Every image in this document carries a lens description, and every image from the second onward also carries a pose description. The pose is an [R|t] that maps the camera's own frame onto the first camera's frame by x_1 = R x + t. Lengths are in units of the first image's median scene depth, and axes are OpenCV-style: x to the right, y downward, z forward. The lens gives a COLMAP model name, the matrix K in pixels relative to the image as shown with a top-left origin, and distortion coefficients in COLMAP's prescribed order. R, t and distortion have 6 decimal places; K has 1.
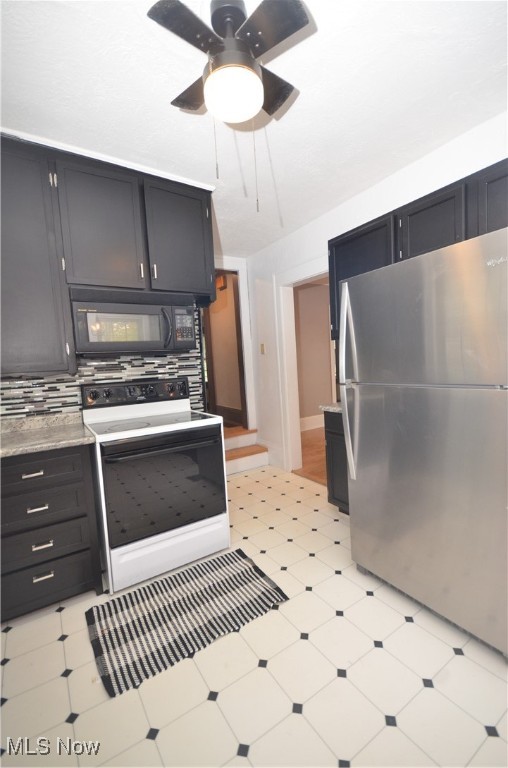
lens RADIAL K [[333.2, 0, 265.3], [0, 333.2, 386.2], [0, 0, 1]] dist [0.000716, -0.007553]
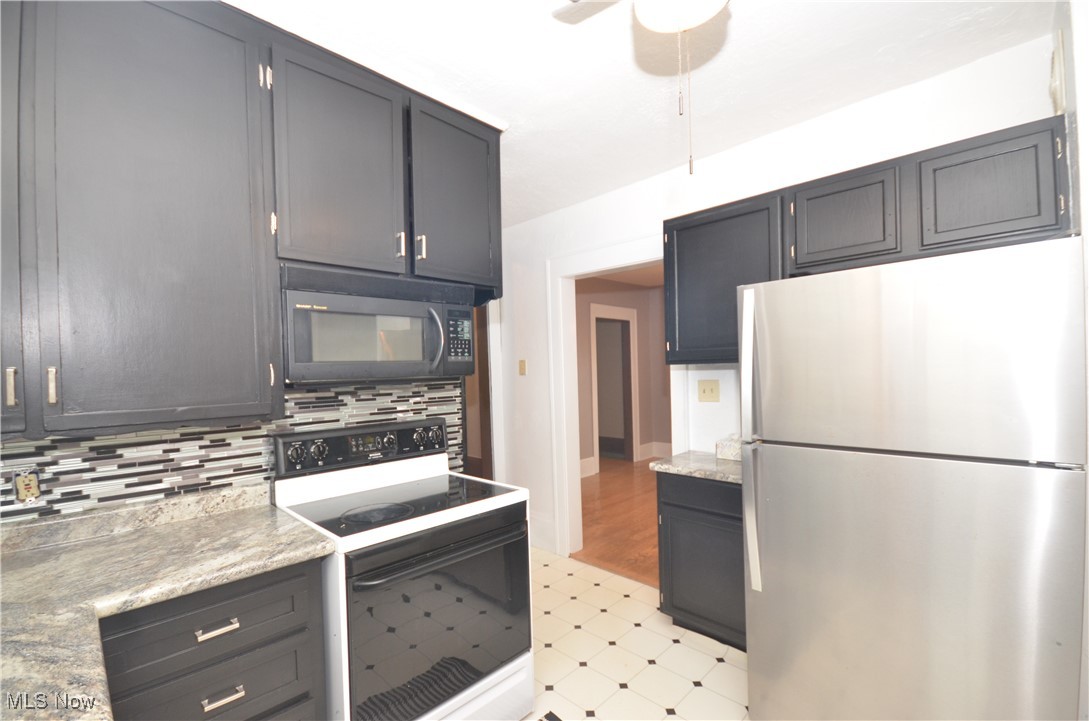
lens RADIAL K [[472.5, 0, 541.9], [0, 472.5, 375.6], [0, 0, 1]] dist [0.000716, -0.007553]
pose [[0.980276, 0.024398, 0.196121, -0.273006], [-0.010369, 0.997333, -0.072243, -0.051456], [-0.197361, 0.068785, 0.977915, 0.134489]]
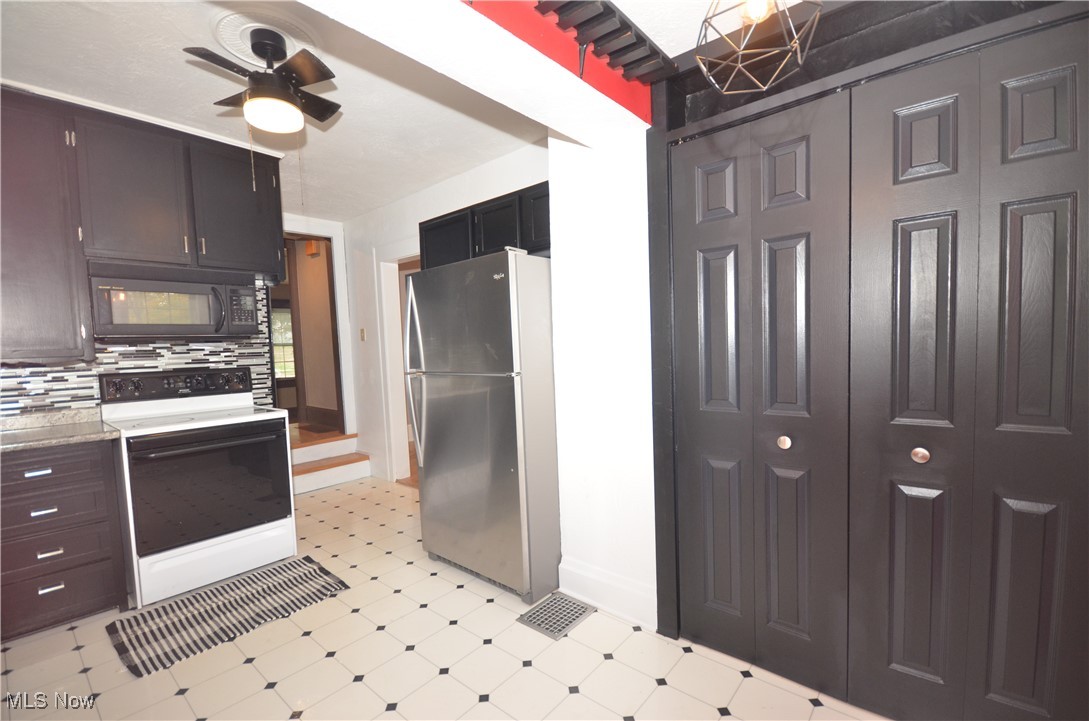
lens RADIAL K [[470.1, 0, 547.4], [0, 470.1, 375.6], [0, 0, 1]] dist [0.003085, -0.010959]
pose [[0.962165, 0.003382, 0.272446, 0.200987], [0.002606, 0.999763, -0.021610, 0.026874], [-0.272454, 0.021503, 0.961928, -0.419285]]
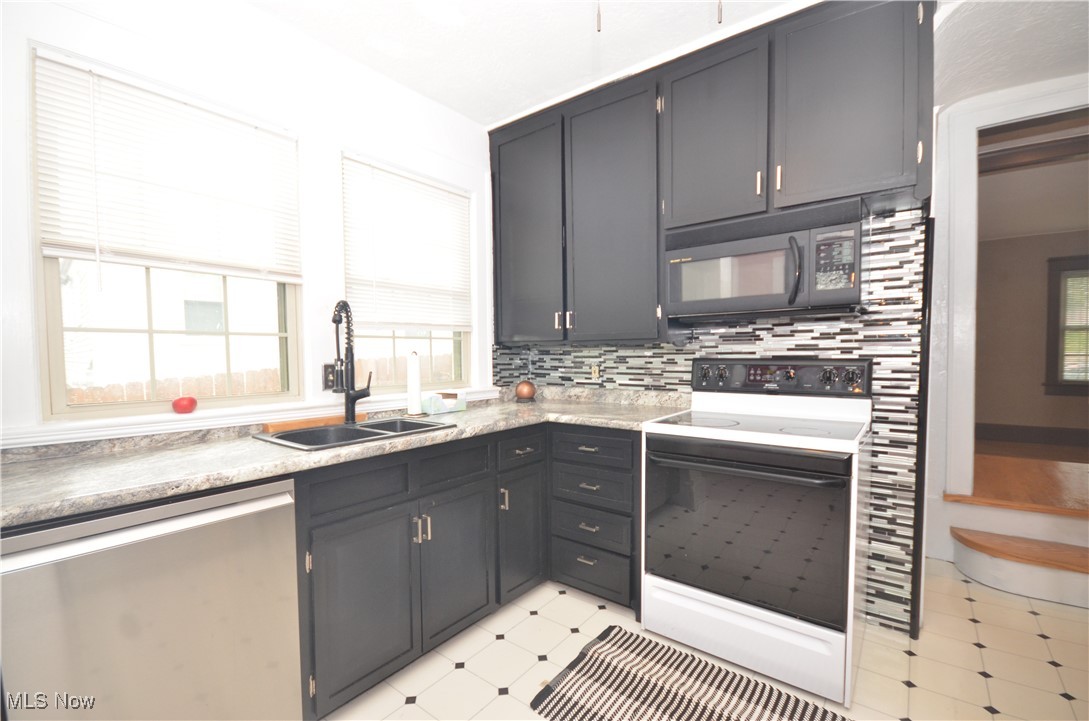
lens RADIAL K [[472.5, 0, 541.9], [0, 472.5, 375.6], [0, 0, 1]] dist [0.000716, -0.007553]
pose [[0.301541, 0.096867, -0.948520, 0.371045], [-0.074153, 0.994195, 0.077958, -0.023746], [0.950565, 0.046828, 0.306974, 0.338912]]
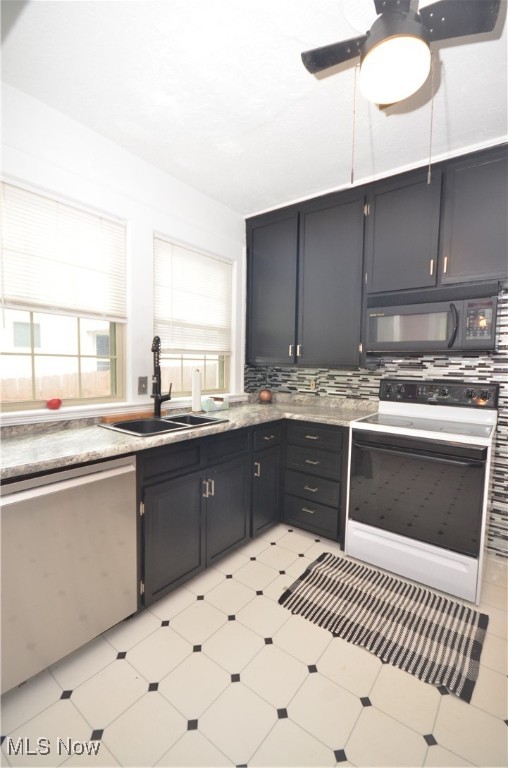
lens RADIAL K [[333.2, 0, 265.3], [0, 333.2, 386.2], [0, 0, 1]] dist [0.000716, -0.007553]
pose [[0.322733, 0.124834, -0.938222, 0.402111], [-0.103877, 0.989948, 0.095985, -0.047767], [0.940772, 0.066482, 0.332456, 0.240469]]
